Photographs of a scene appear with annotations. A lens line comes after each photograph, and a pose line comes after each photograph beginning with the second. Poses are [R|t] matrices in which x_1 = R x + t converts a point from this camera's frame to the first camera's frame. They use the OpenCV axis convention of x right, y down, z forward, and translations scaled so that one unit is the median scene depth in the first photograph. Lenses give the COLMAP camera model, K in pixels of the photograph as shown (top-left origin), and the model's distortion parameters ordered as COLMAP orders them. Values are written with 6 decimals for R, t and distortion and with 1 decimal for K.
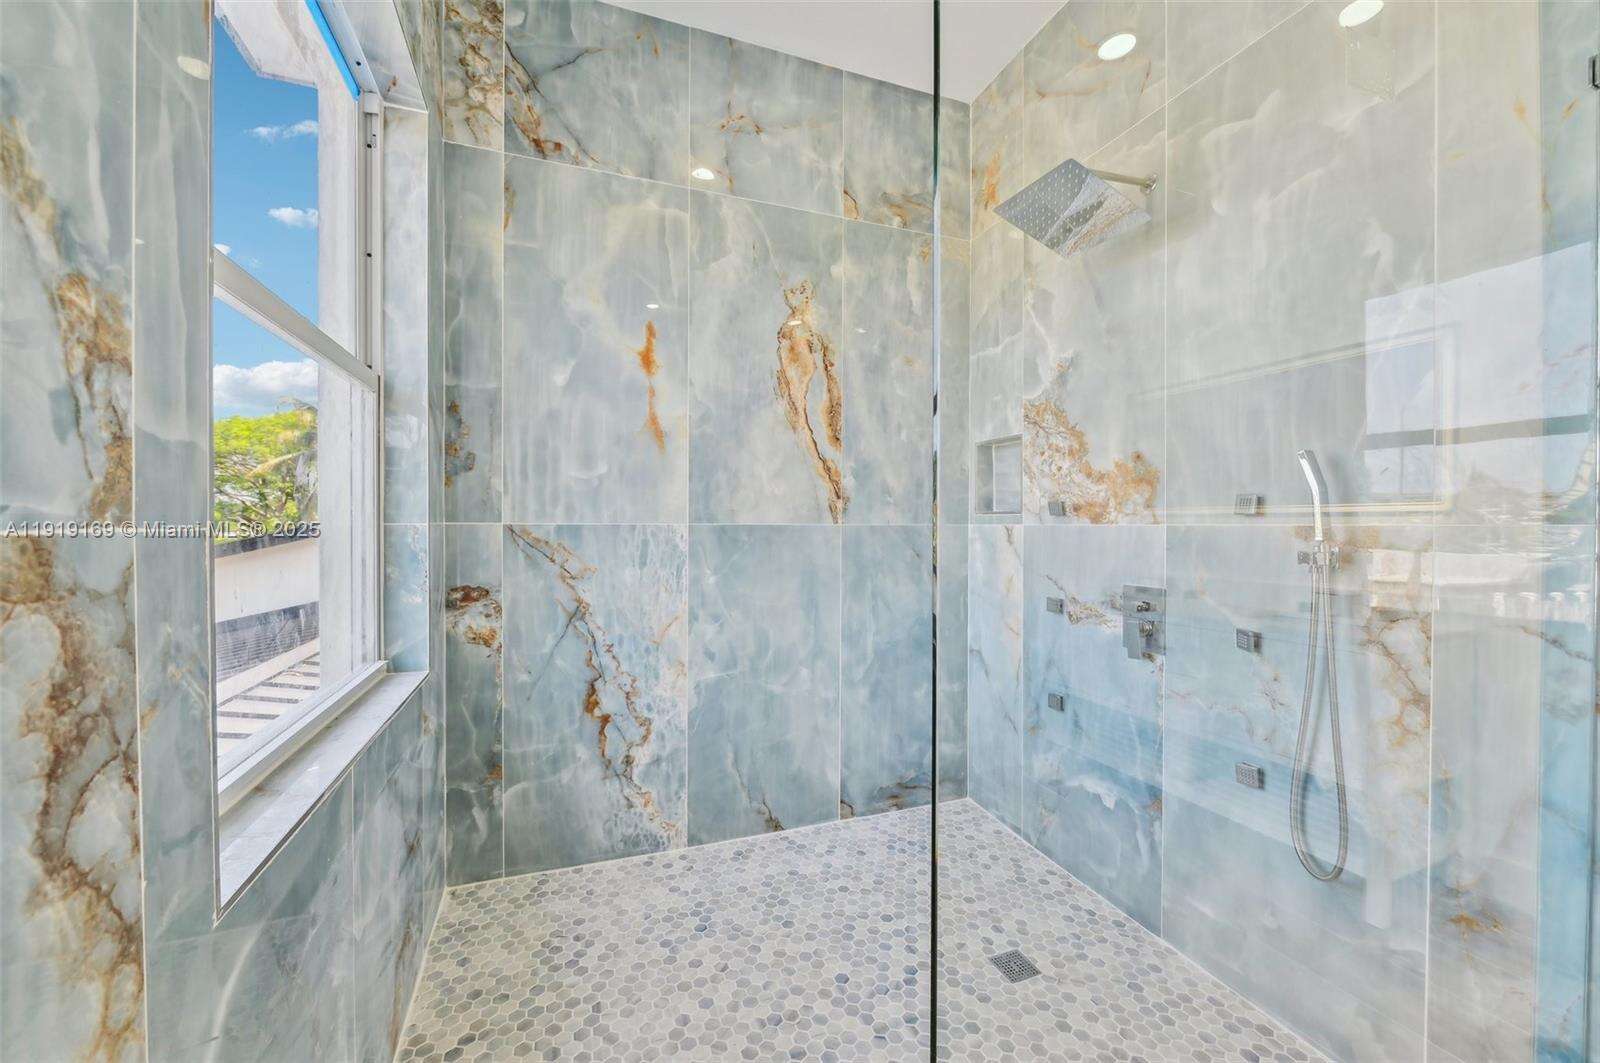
lens RADIAL K [[636.7, 0, 800.6], [0, 636.7, 531.0], [0, 0, 1]] dist [-0.004611, -0.000466]
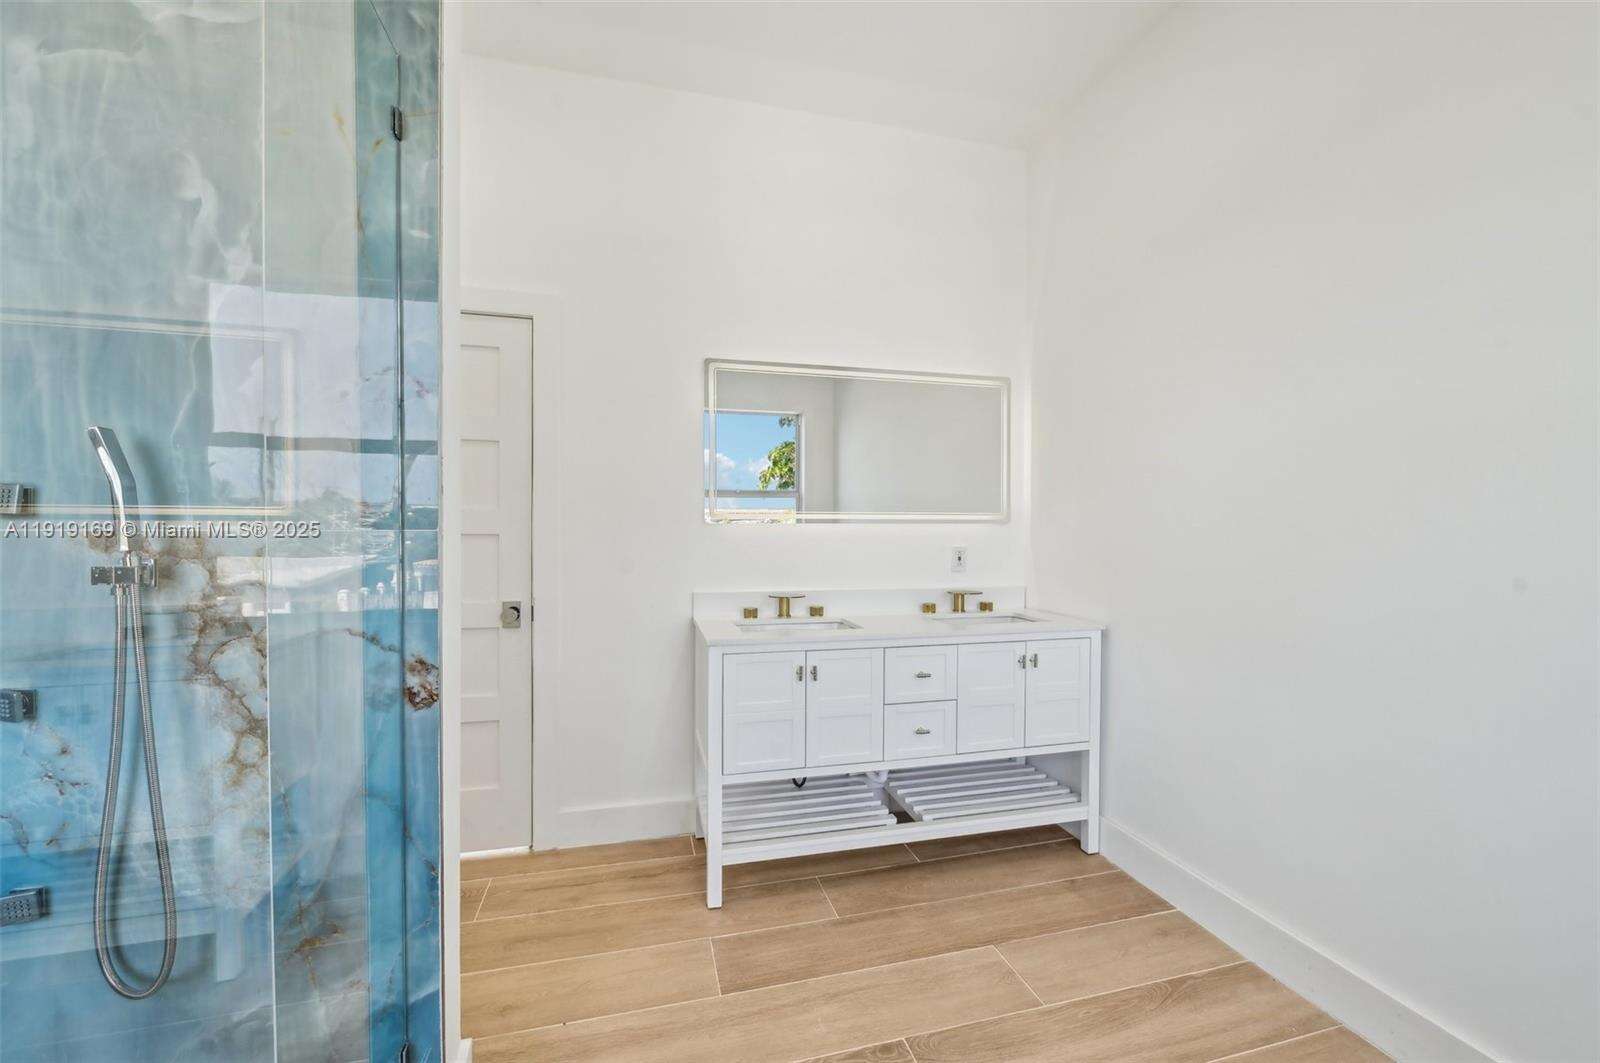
lens RADIAL K [[636.7, 0, 800.8], [0, 636.7, 539.5], [0, 0, 1]] dist [-0.004611, -0.000466]
pose [[0.101044, -0.017643, 0.994726, 0.105801], [0.006482, 0.999833, 0.017075, -0.004457], [-0.994861, 0.004723, 0.101142, 0.089462]]
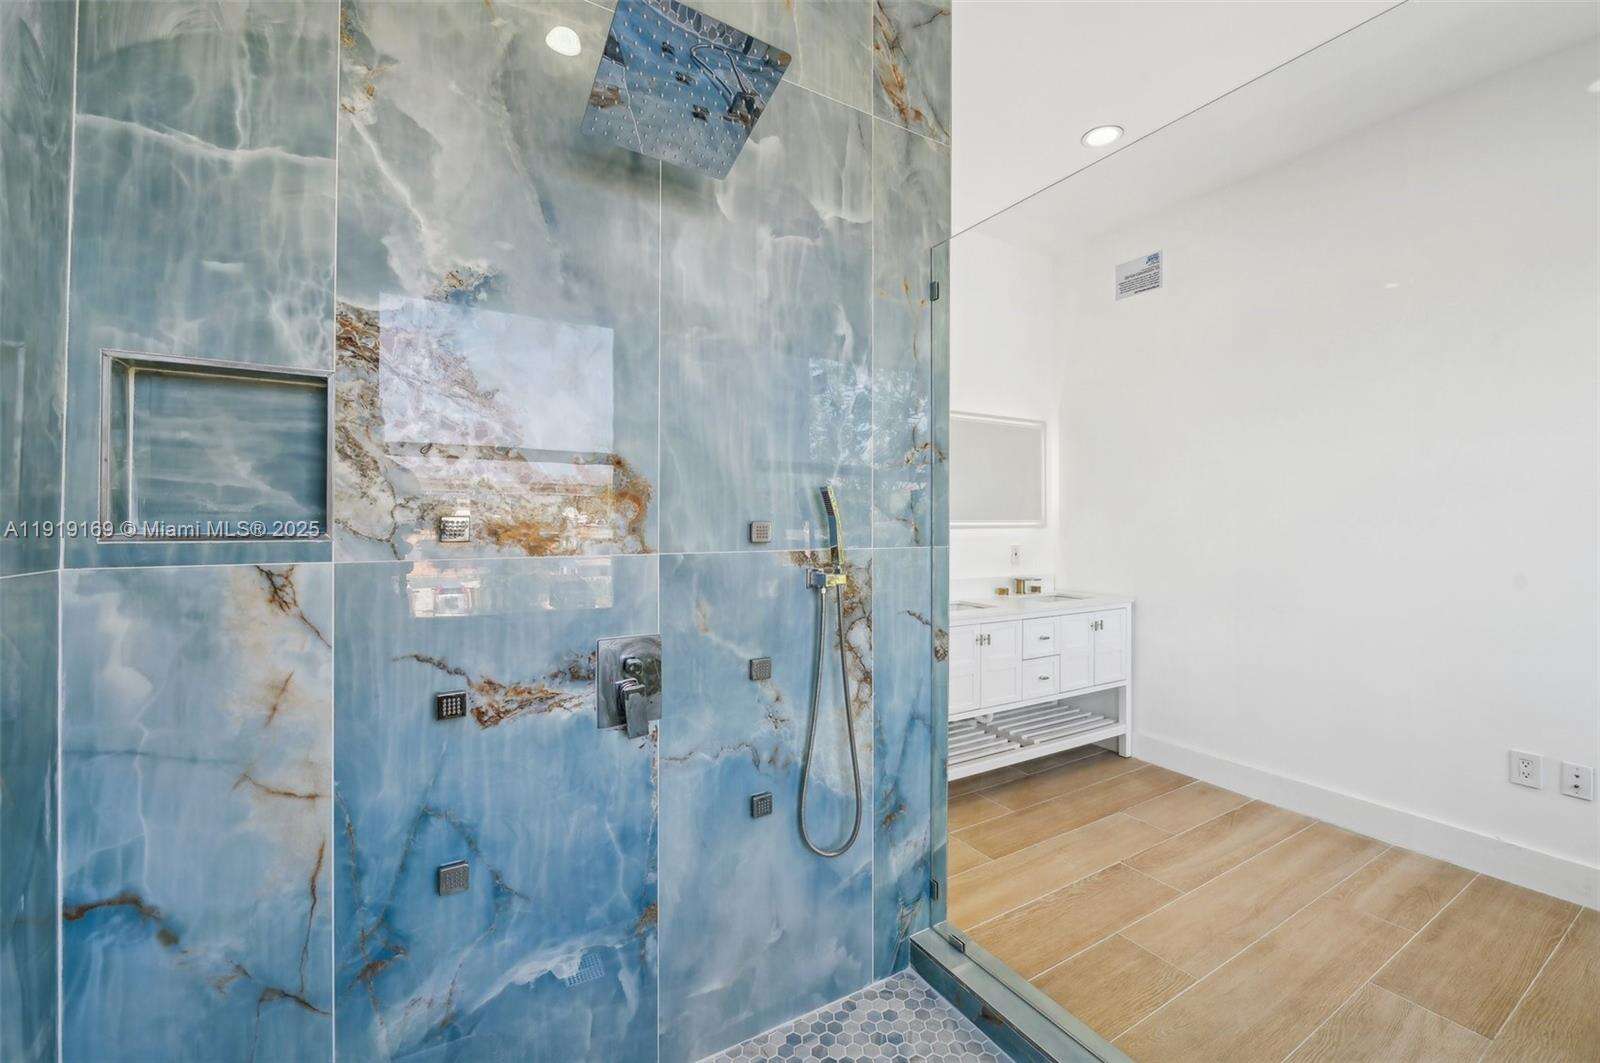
lens RADIAL K [[636.7, 0, 821.6], [0, 636.7, 519.3], [0, 0, 1]] dist [-0.004611, -0.000466]
pose [[-0.185990, 0.002644, 0.982548, -0.216877], [0.008785, 0.999961, -0.001027, -0.044375], [-0.982512, 0.008441, -0.186006, 0.829909]]
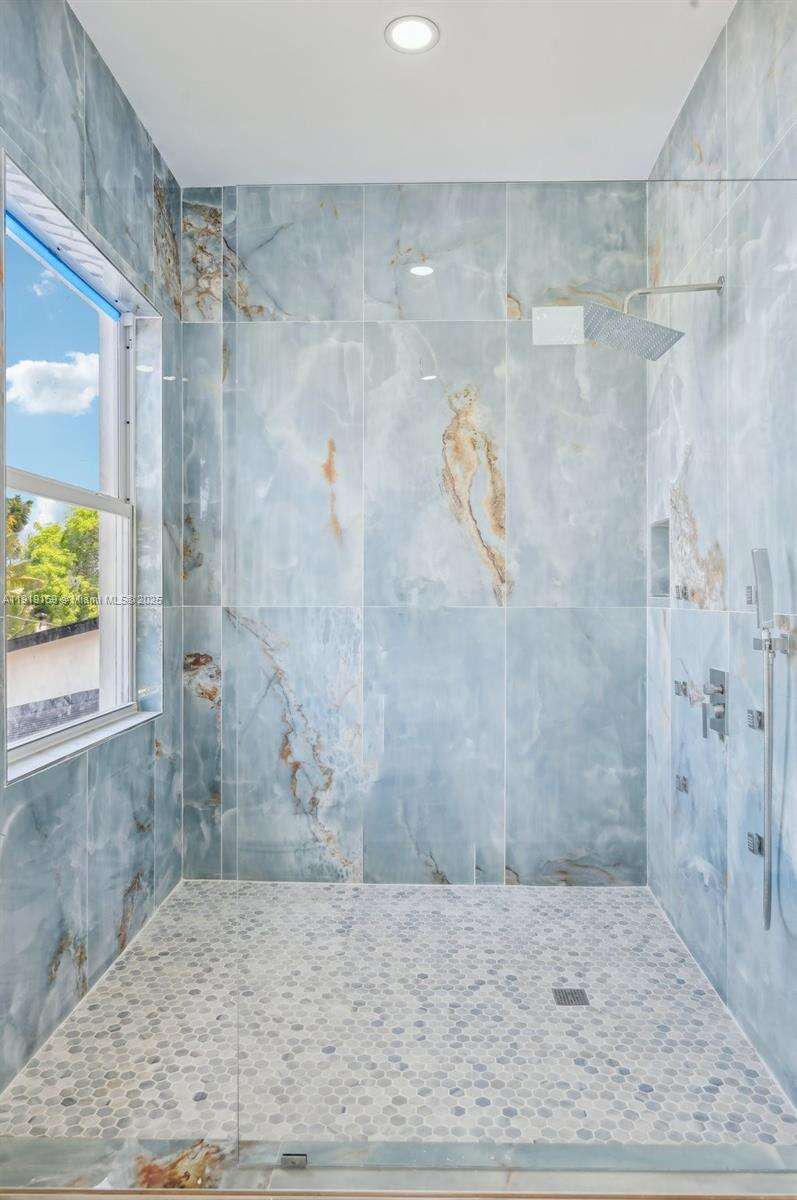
lens RADIAL K [[815.9, 0, 400.0], [0, 815.9, 601.1], [0, 0, 1]] dist [0.001141, -0.004282]
pose [[0.919064, 0.000219, -0.394108, 0.531509], [-0.002472, 0.999983, -0.005210, -0.014977], [0.394101, 0.005763, 0.919049, -0.395956]]
